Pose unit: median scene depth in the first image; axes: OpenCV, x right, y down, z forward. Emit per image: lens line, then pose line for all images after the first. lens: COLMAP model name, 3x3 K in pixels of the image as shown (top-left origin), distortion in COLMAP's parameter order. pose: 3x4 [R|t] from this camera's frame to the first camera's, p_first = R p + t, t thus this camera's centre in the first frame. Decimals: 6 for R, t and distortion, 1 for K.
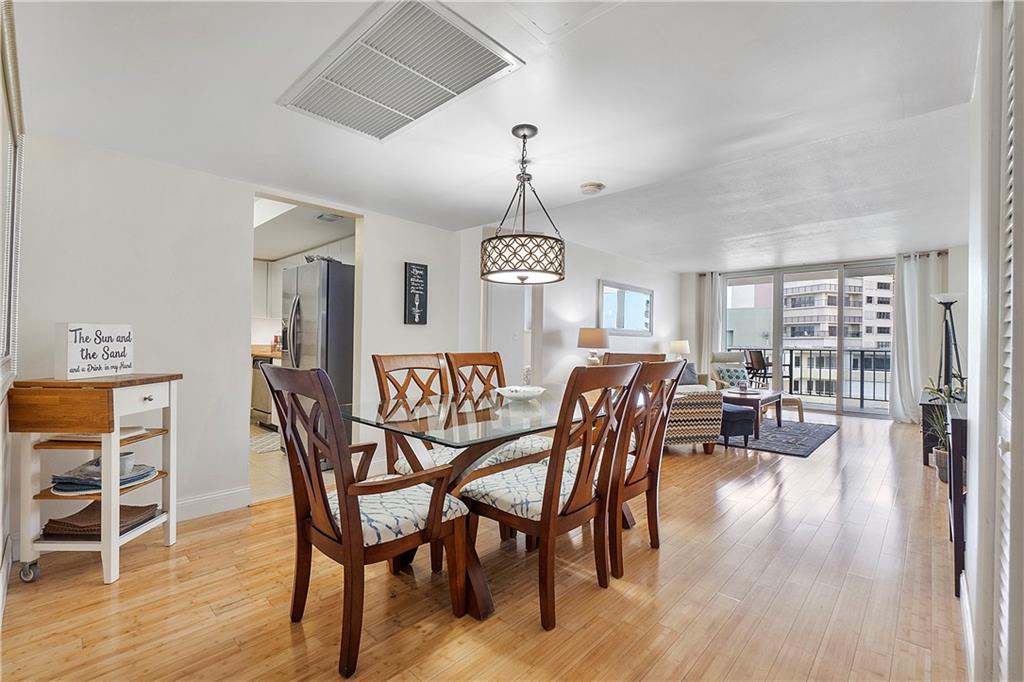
lens RADIAL K [[445.2, 0, 511.3], [0, 445.2, 341.5], [0, 0, 1]] dist [-0.000042, 0.000027]
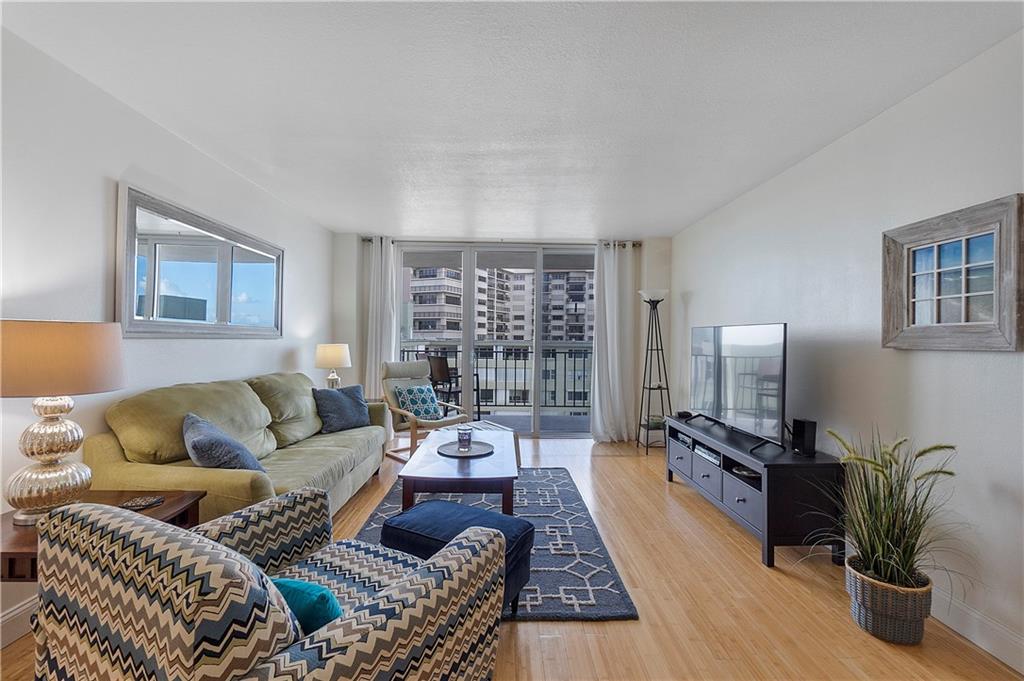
lens RADIAL K [[445.2, 0, 514.6], [0, 445.2, 340.4], [0, 0, 1]] dist [-0.000042, 0.000027]
pose [[0.712060, -0.008673, 0.702065, 0.150203], [-0.002223, 0.999891, 0.014607, -0.018487], [-0.702115, -0.011962, 0.711963, 0.453398]]
